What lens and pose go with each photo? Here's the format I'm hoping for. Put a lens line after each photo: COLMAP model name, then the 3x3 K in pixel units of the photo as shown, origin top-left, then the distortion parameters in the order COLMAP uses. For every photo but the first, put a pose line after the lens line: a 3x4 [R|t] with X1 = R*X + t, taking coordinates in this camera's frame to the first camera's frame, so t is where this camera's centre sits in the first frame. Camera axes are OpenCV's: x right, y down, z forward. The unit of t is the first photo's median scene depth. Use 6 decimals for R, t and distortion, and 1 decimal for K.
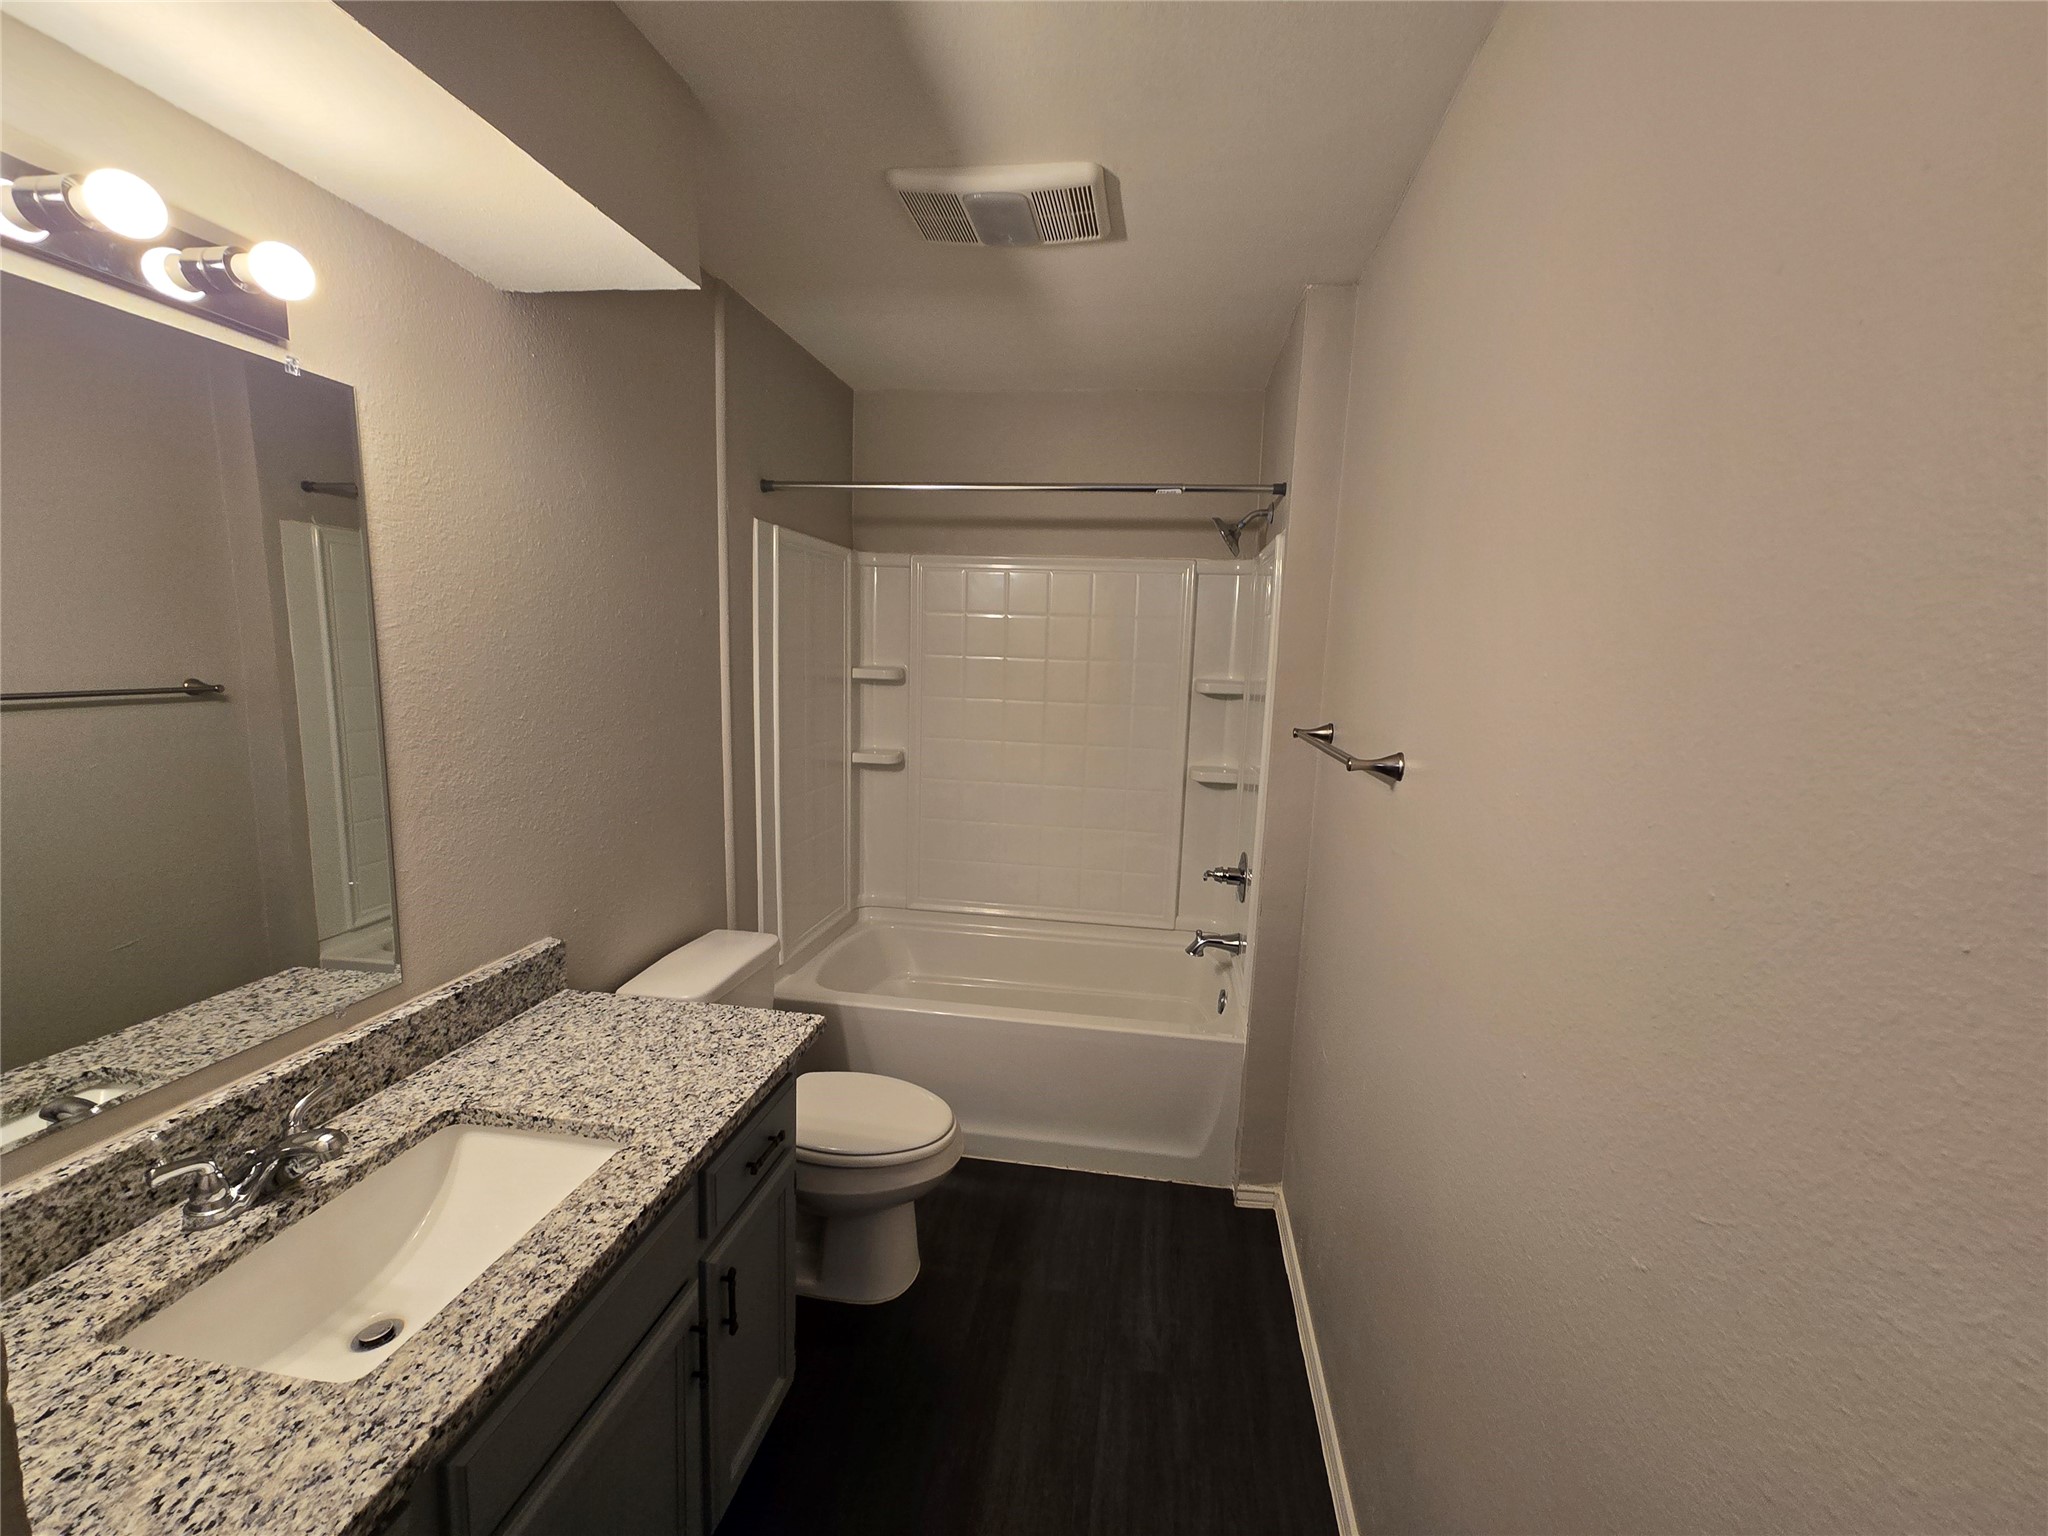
lens RADIAL K [[834.4, 0, 1050.5], [0, 834.4, 768.6], [0, 0, 1]] dist [-0.001260, 0.003958]
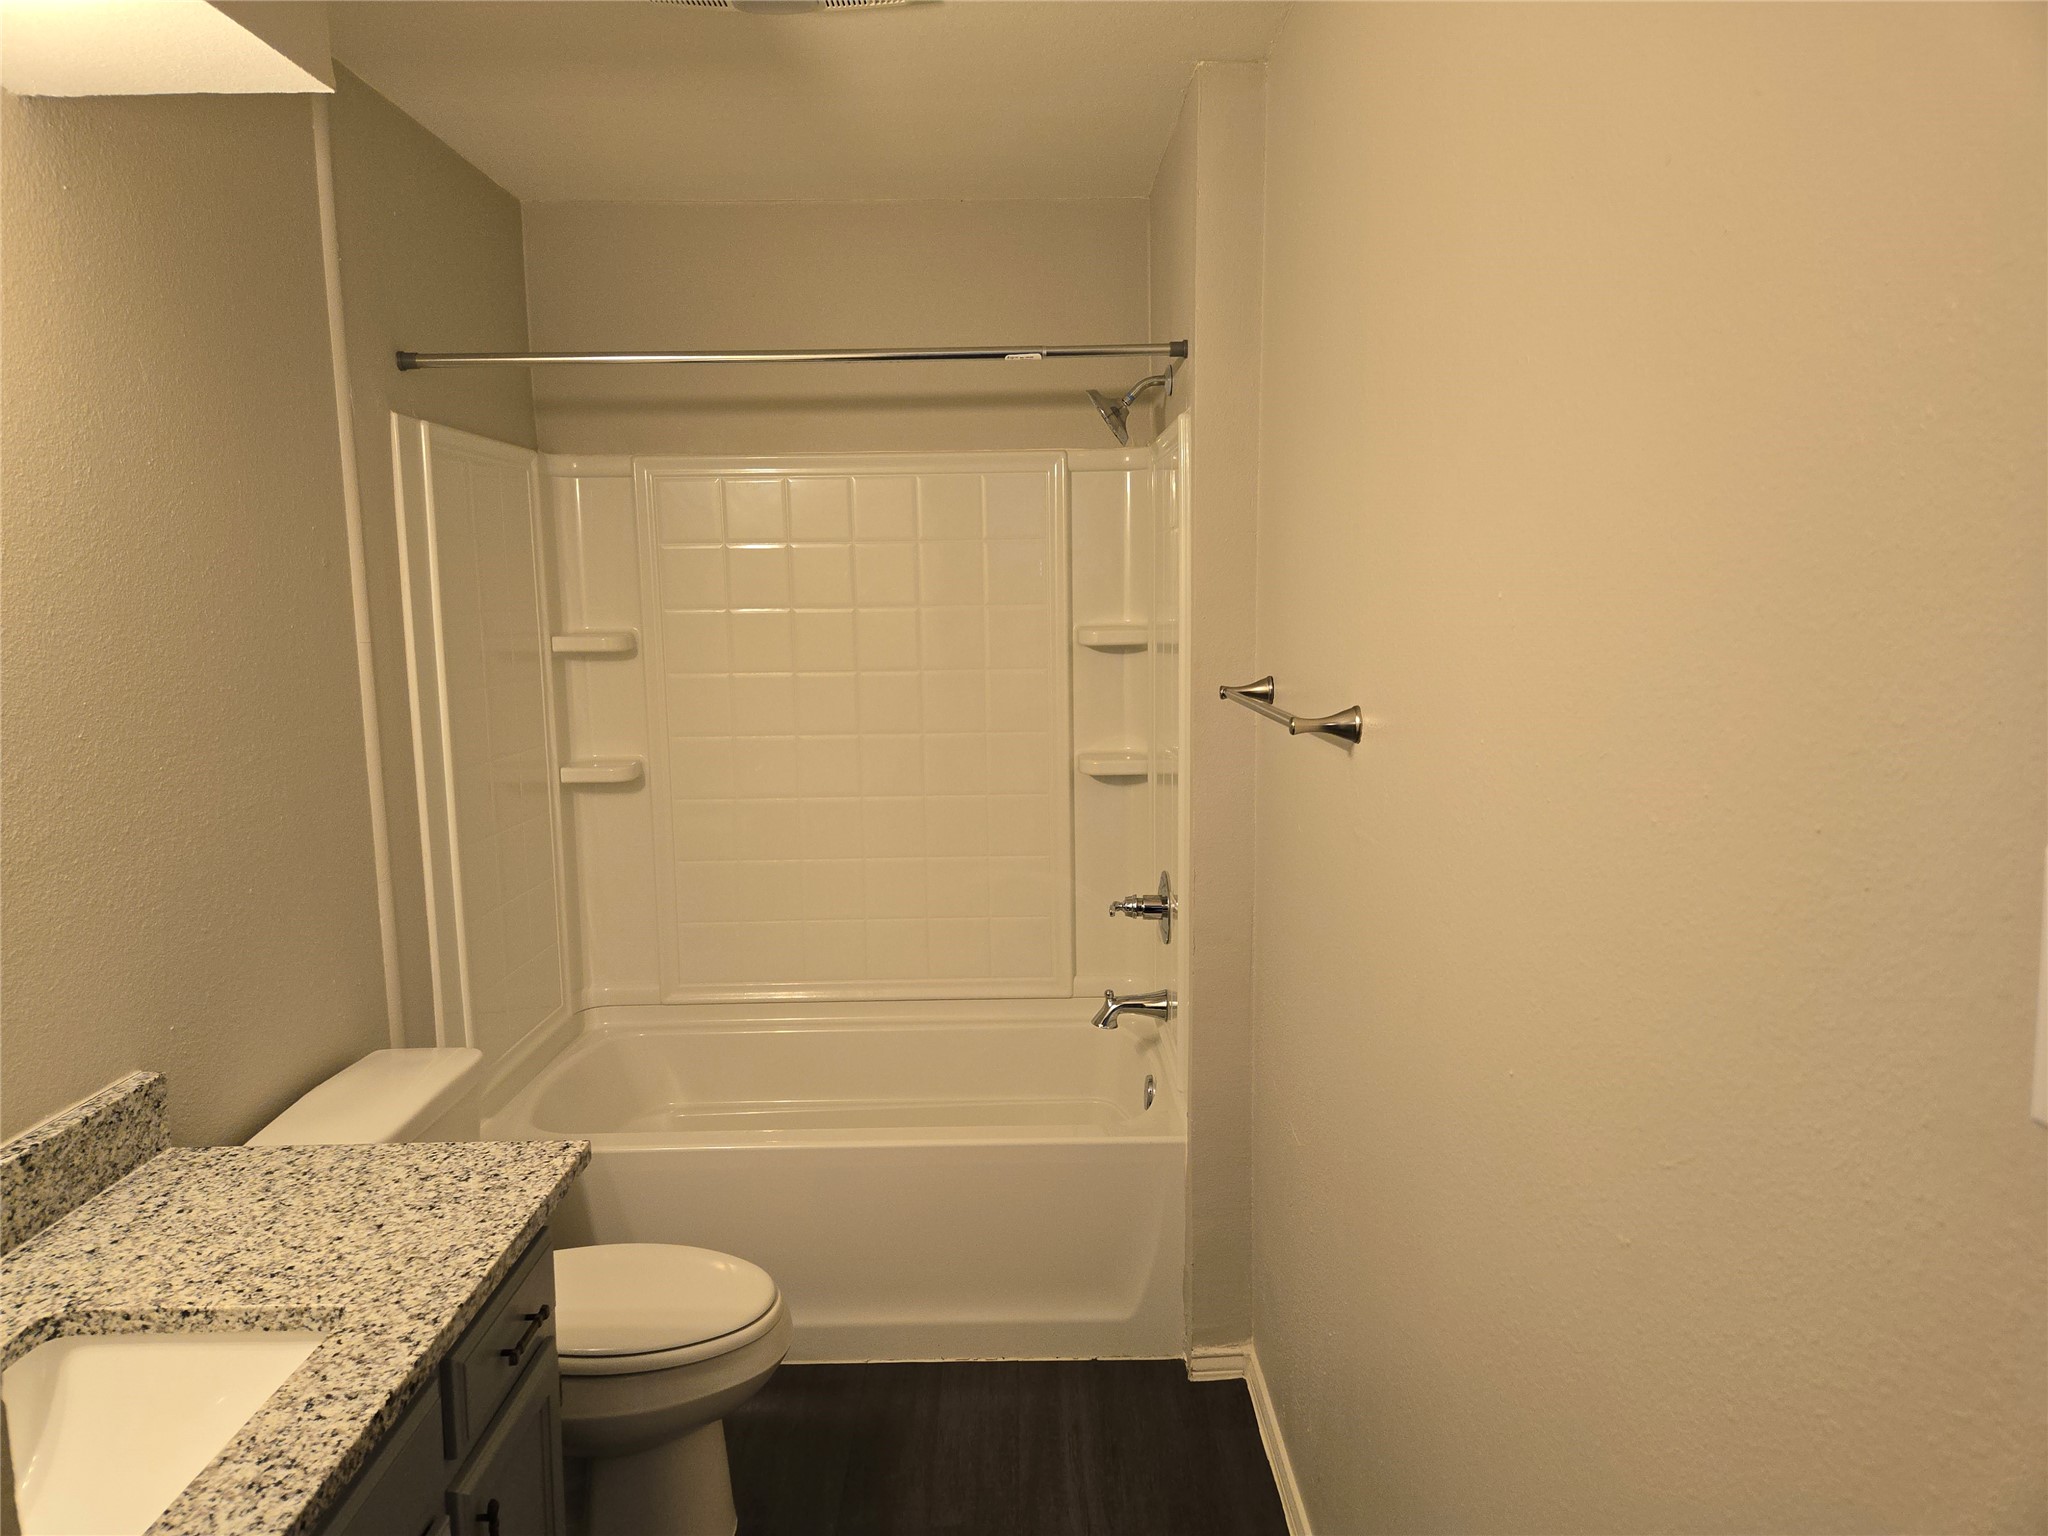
lens RADIAL K [[1368.1, 0, 1024.0], [0, 1368.1, 768.0], [0, 0, 1]] dist [0.081137, -0.062599]
pose [[0.988917, -0.068430, 0.131761, -0.034109], [0.069663, 0.997559, -0.004770, 0.015437], [-0.131113, 0.013896, 0.991270, -0.139851]]
